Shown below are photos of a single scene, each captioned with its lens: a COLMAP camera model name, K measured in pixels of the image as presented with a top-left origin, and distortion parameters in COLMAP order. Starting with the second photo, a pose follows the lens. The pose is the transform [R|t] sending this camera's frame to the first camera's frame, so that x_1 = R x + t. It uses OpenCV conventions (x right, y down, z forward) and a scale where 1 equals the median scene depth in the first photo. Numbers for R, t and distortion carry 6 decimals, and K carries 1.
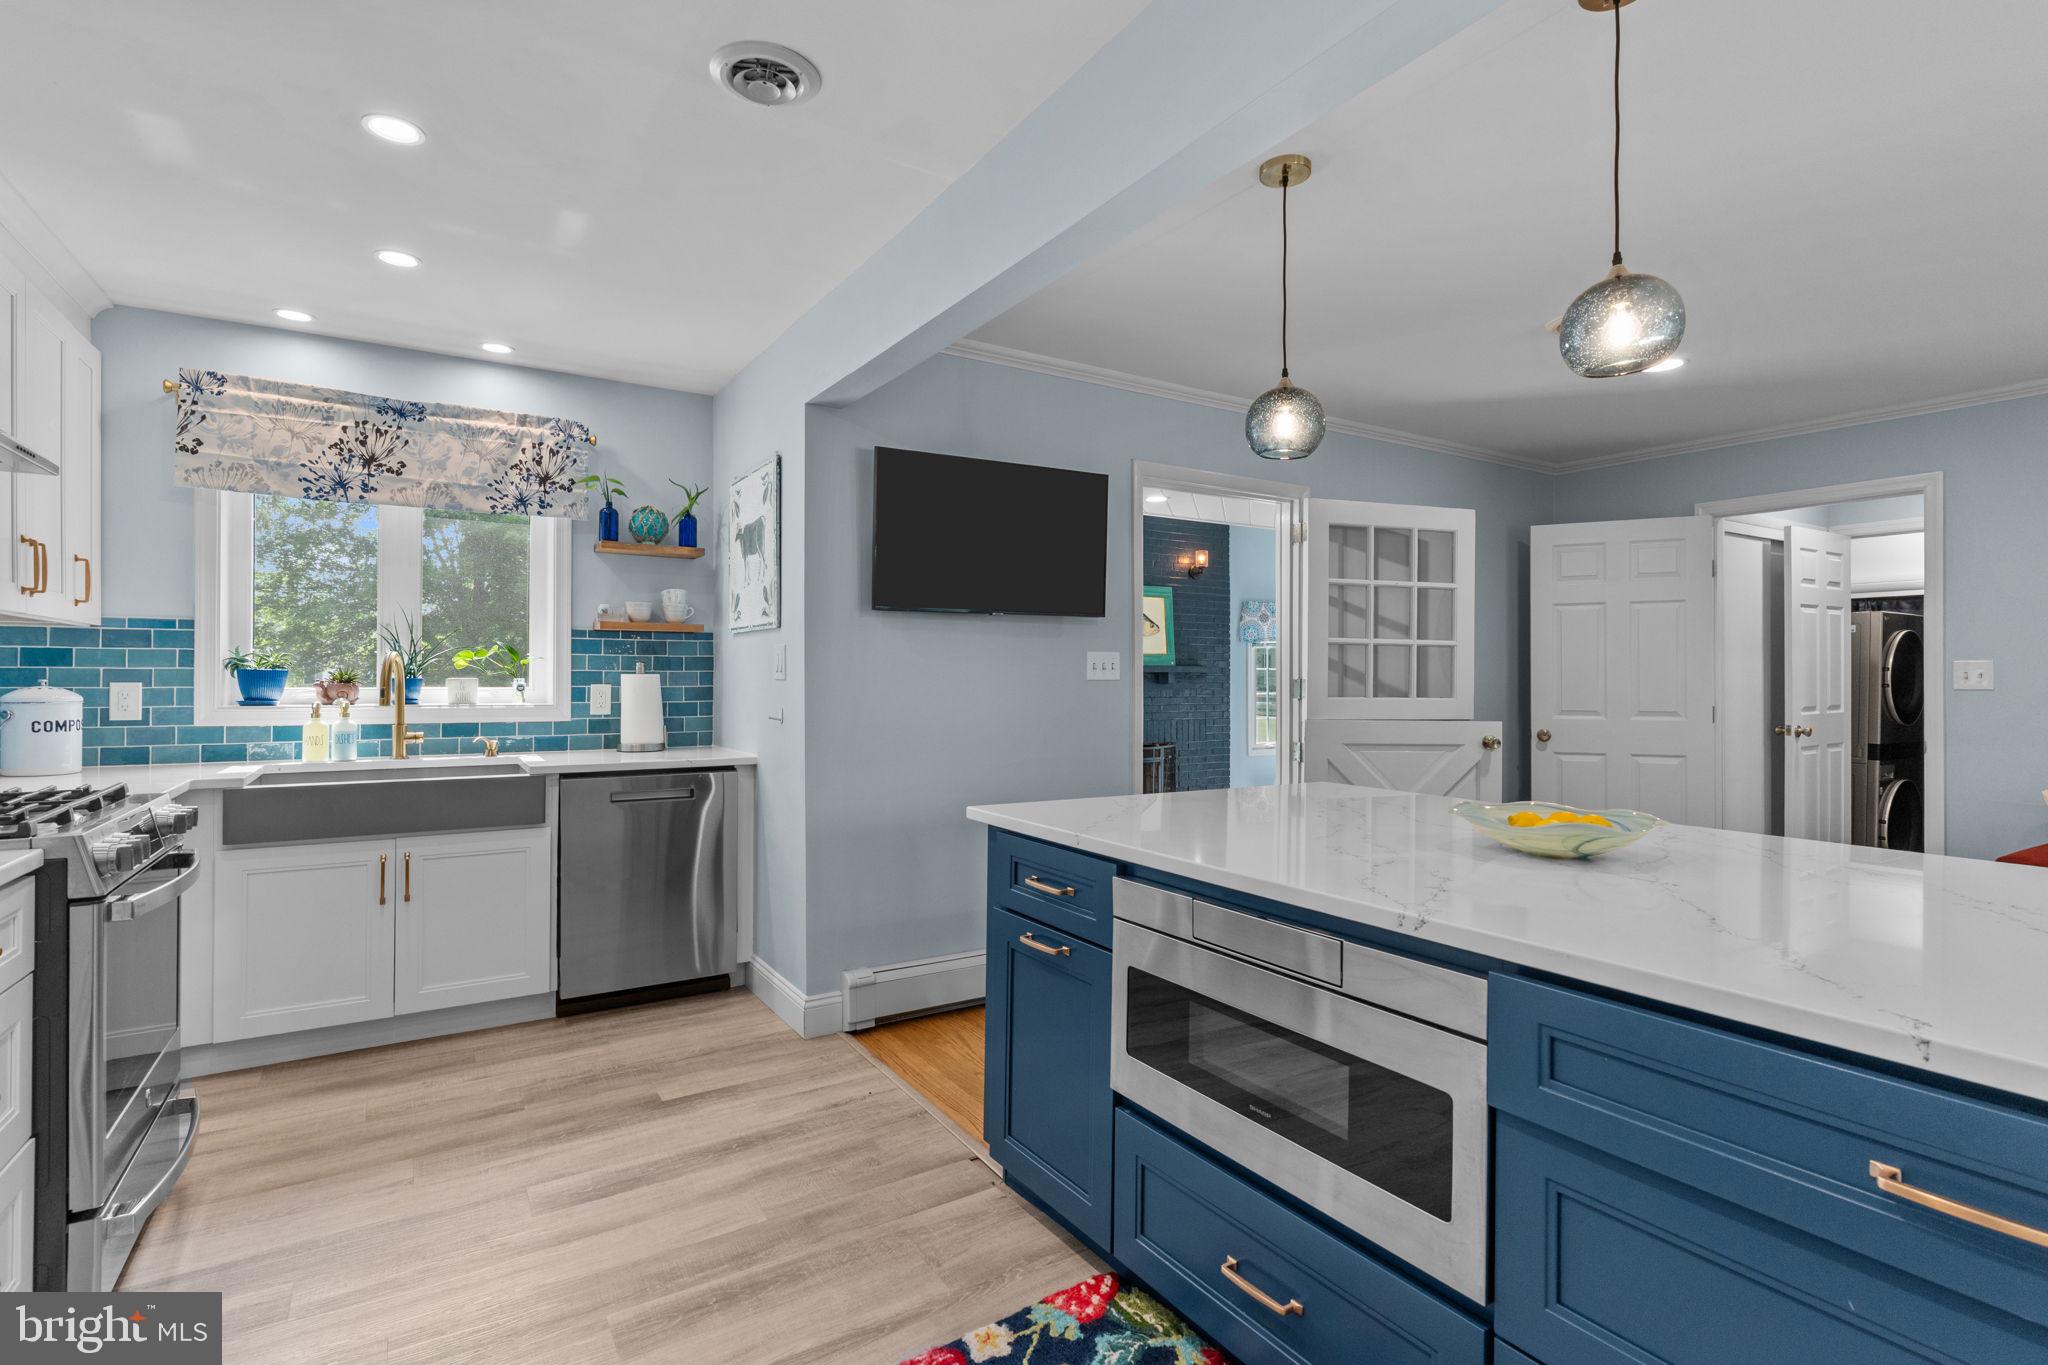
lens RADIAL K [[968.5, 0, 1018.9], [0, 968.5, 677.0], [0, 0, 1]] dist [0.000345, 0.000886]
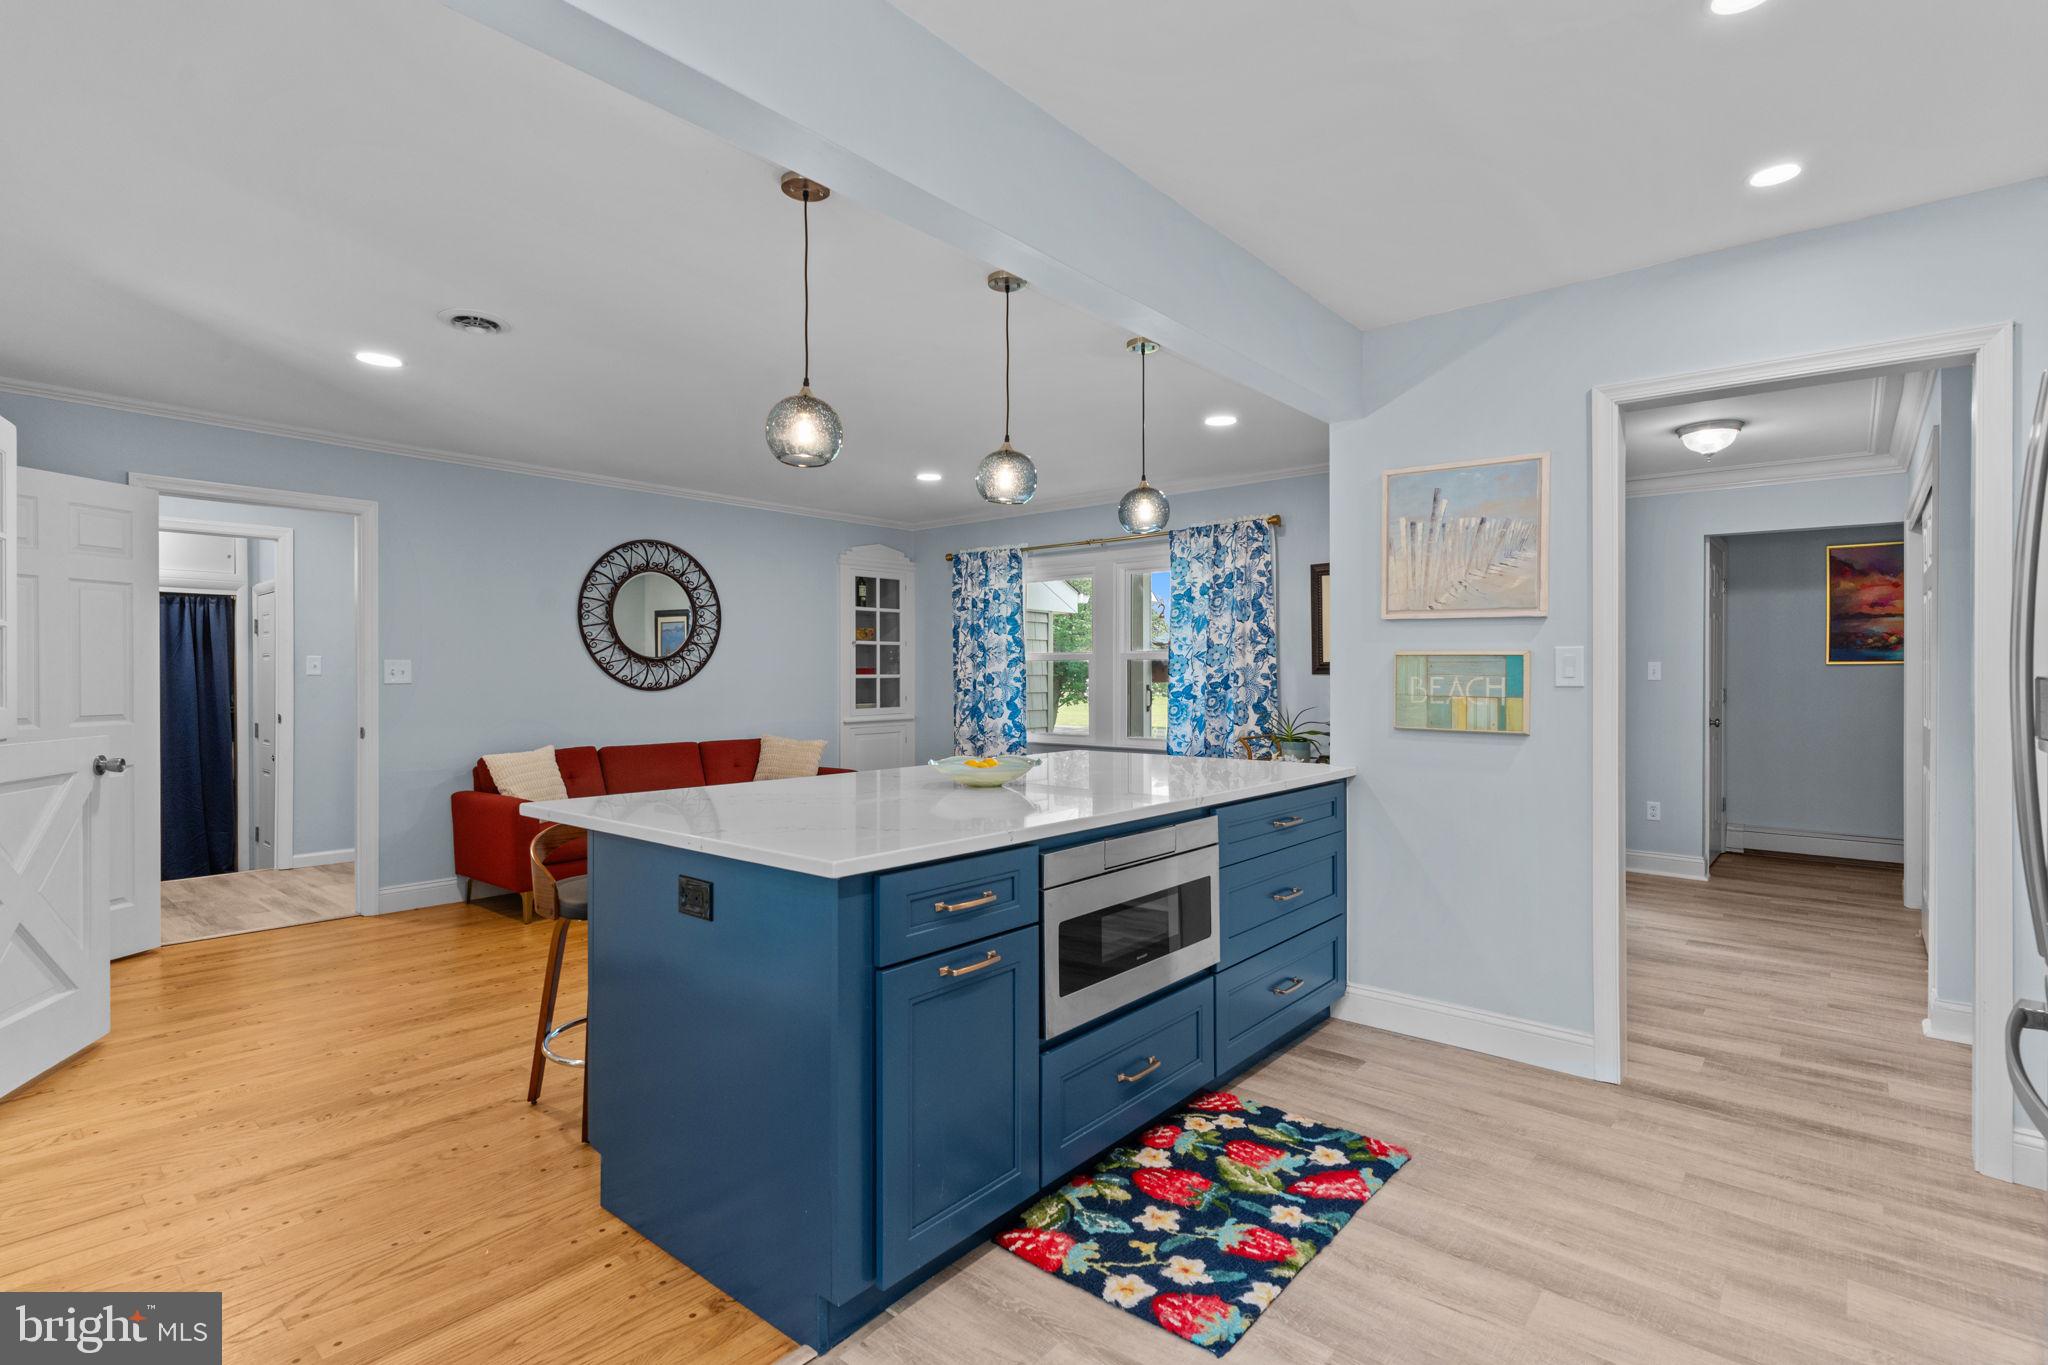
lens RADIAL K [[968.5, 0, 1022.7], [0, 968.5, 681.1], [0, 0, 1]] dist [0.000345, 0.000886]
pose [[-0.303175, -0.008139, 0.952900, -1.007857], [-0.004307, 0.999965, 0.007171, -0.005853], [-0.952925, -0.001930, -0.303199, 1.415366]]
